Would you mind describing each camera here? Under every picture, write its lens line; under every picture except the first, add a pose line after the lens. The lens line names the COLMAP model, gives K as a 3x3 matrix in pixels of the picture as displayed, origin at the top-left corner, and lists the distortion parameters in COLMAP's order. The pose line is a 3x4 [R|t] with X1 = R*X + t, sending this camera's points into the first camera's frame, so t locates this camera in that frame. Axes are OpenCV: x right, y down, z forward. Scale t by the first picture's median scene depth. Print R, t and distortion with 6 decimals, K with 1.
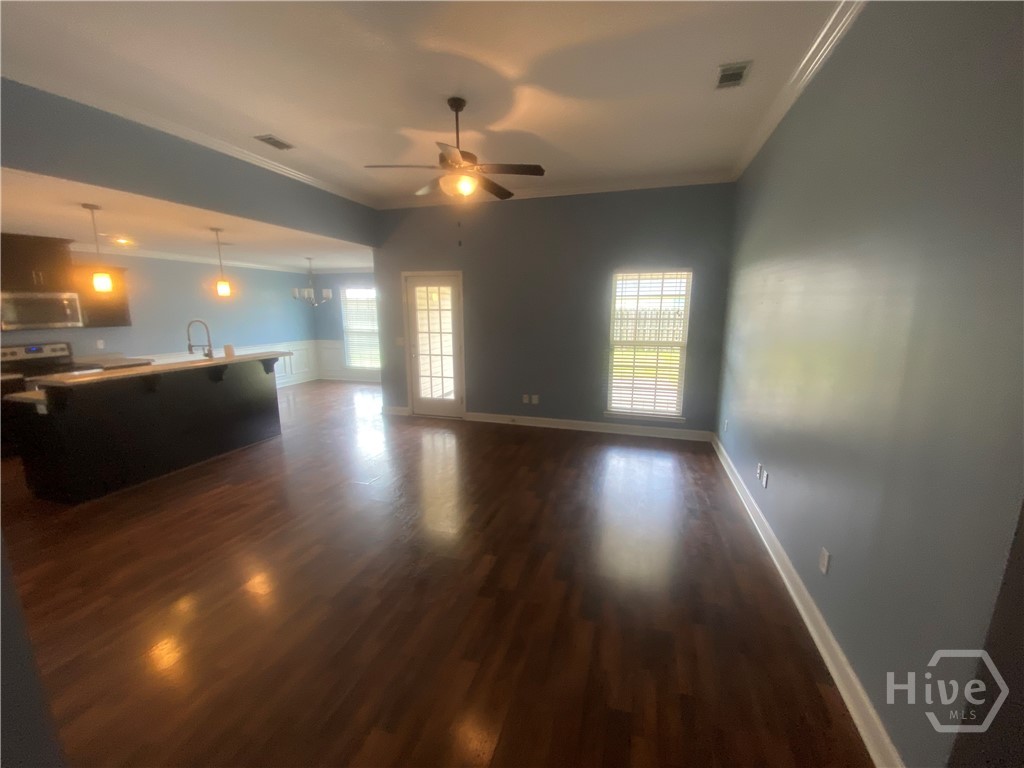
lens RADIAL K [[417.4, 0, 512.0], [0, 417.4, 384.0], [0, 0, 1]] dist [0.062907, -0.045930]
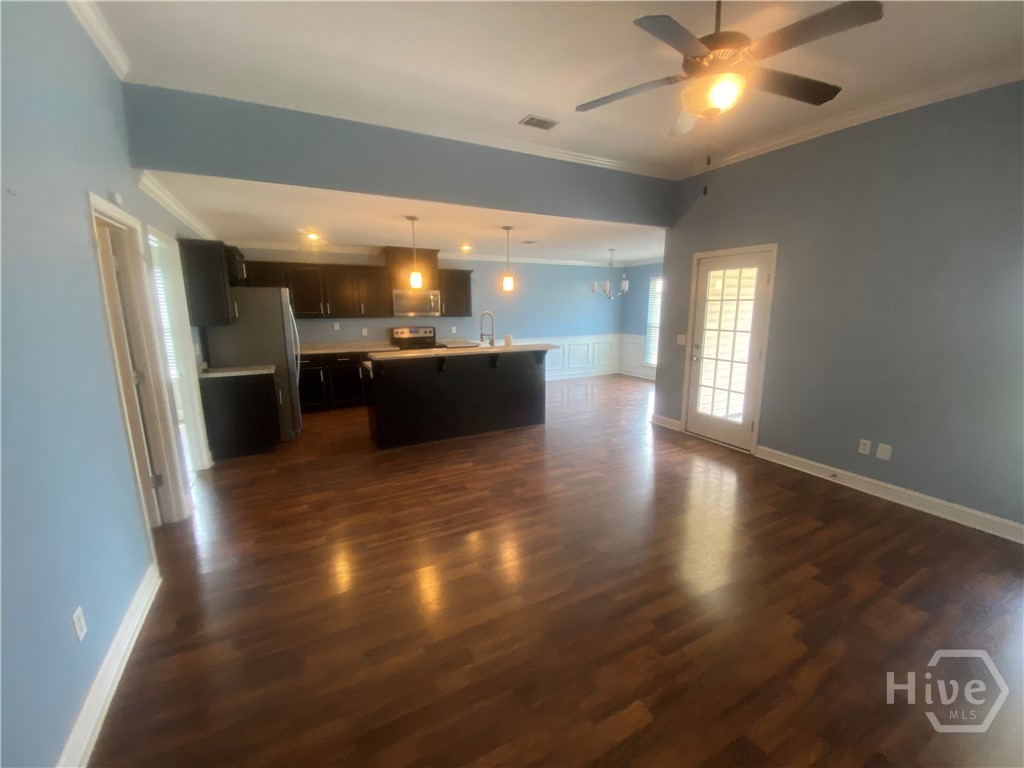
lens RADIAL K [[417.4, 0, 512.0], [0, 417.4, 384.0], [0, 0, 1]] dist [0.062907, -0.045930]
pose [[0.712100, 0.131732, -0.689609, 0.086749], [-0.122711, 0.990473, 0.062492, -0.031886], [0.691271, 0.040122, 0.721481, 0.209538]]
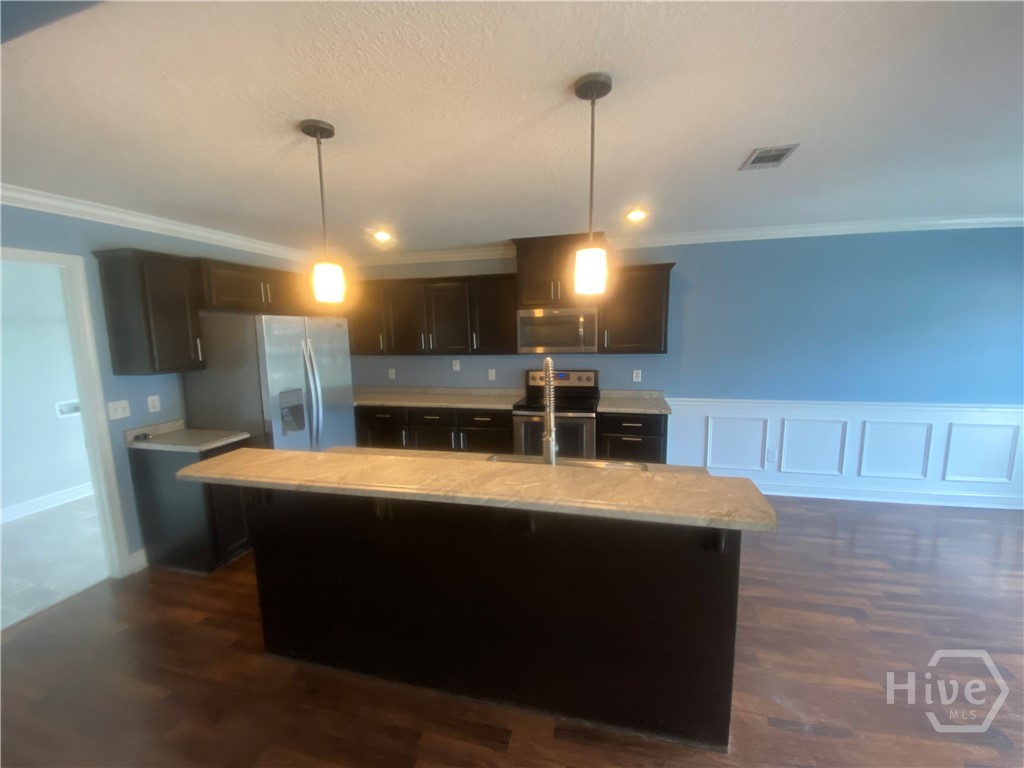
lens RADIAL K [[417.4, 0, 512.0], [0, 417.4, 384.0], [0, 0, 1]] dist [0.062907, -0.045930]
pose [[0.054343, 0.135270, -0.989317, -0.295360], [-0.157620, 0.979522, 0.125273, -0.148378], [0.986003, 0.149129, 0.074552, 0.803360]]
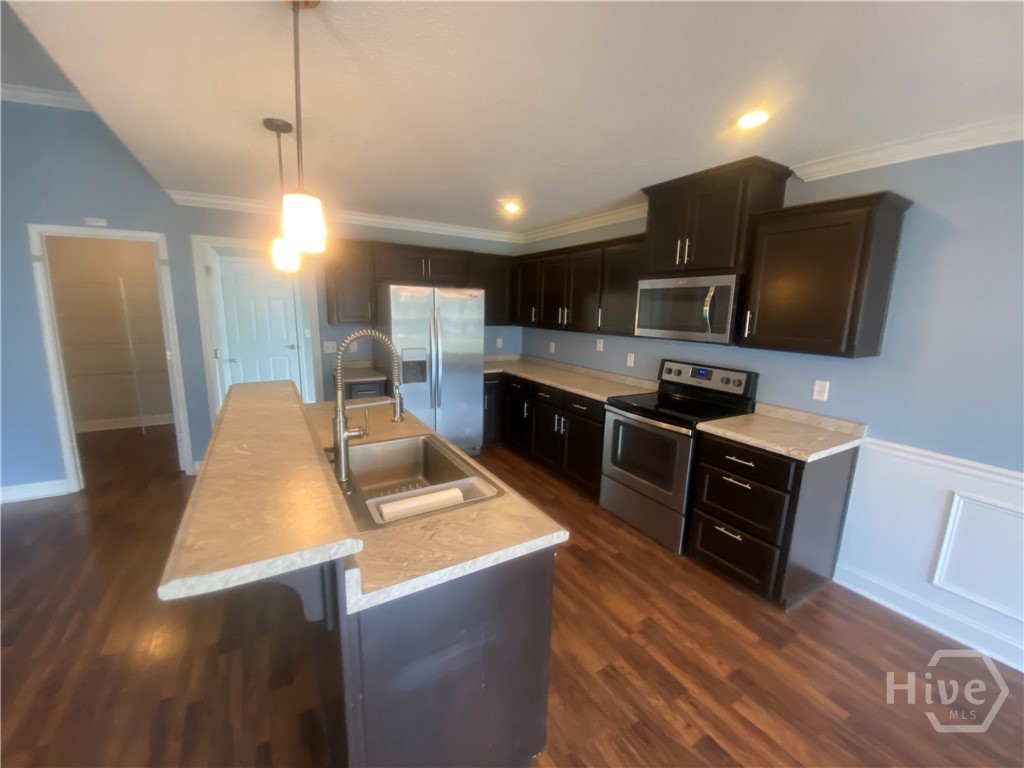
lens RADIAL K [[417.4, 0, 512.0], [0, 417.4, 384.0], [0, 0, 1]] dist [0.062907, -0.045930]
pose [[-0.662640, 0.126719, -0.738140, -0.476899], [-0.152855, 0.941954, 0.298929, -0.197936], [0.733173, 0.310910, -0.604807, 1.118776]]
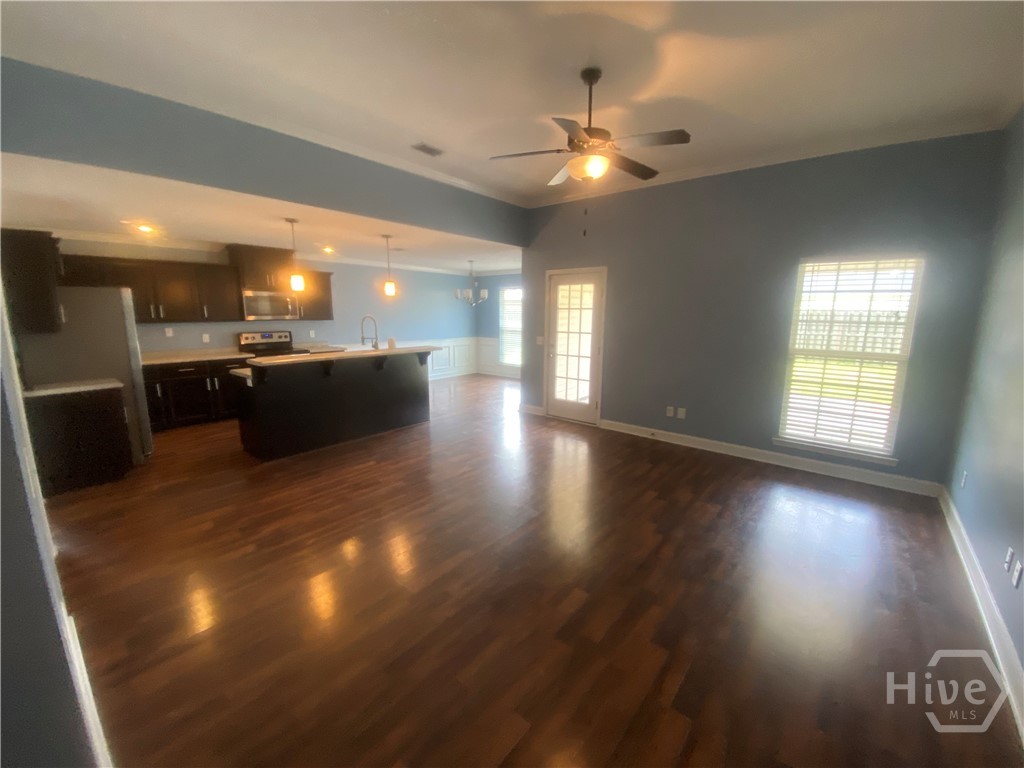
lens RADIAL K [[417.4, 0, 512.0], [0, 417.4, 384.0], [0, 0, 1]] dist [0.062907, -0.045930]
pose [[0.926024, 0.075301, -0.369878, 0.052570], [-0.075847, 0.997034, 0.013090, -0.008299], [0.369767, 0.015933, 0.928988, 0.067116]]
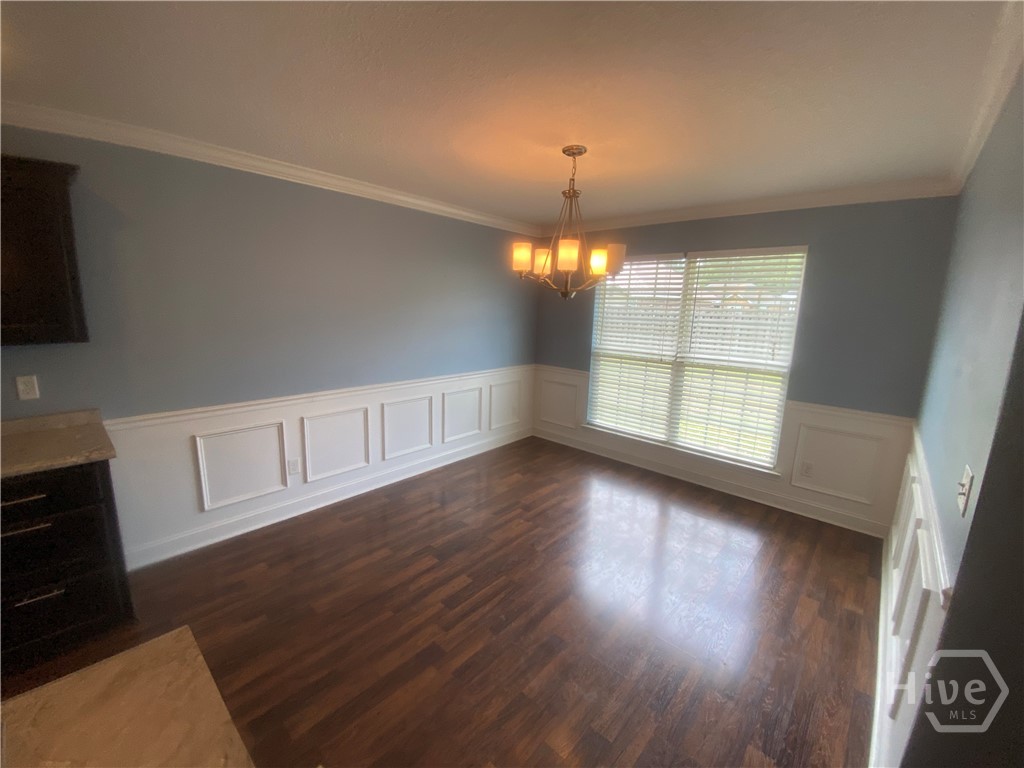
lens RADIAL K [[417.4, 0, 512.0], [0, 417.4, 384.0], [0, 0, 1]] dist [0.062907, -0.045930]
pose [[0.906599, 0.107957, -0.407951, -0.493263], [-0.106005, 0.993986, 0.027463, -0.162885], [0.408462, 0.018347, 0.912591, 0.915949]]
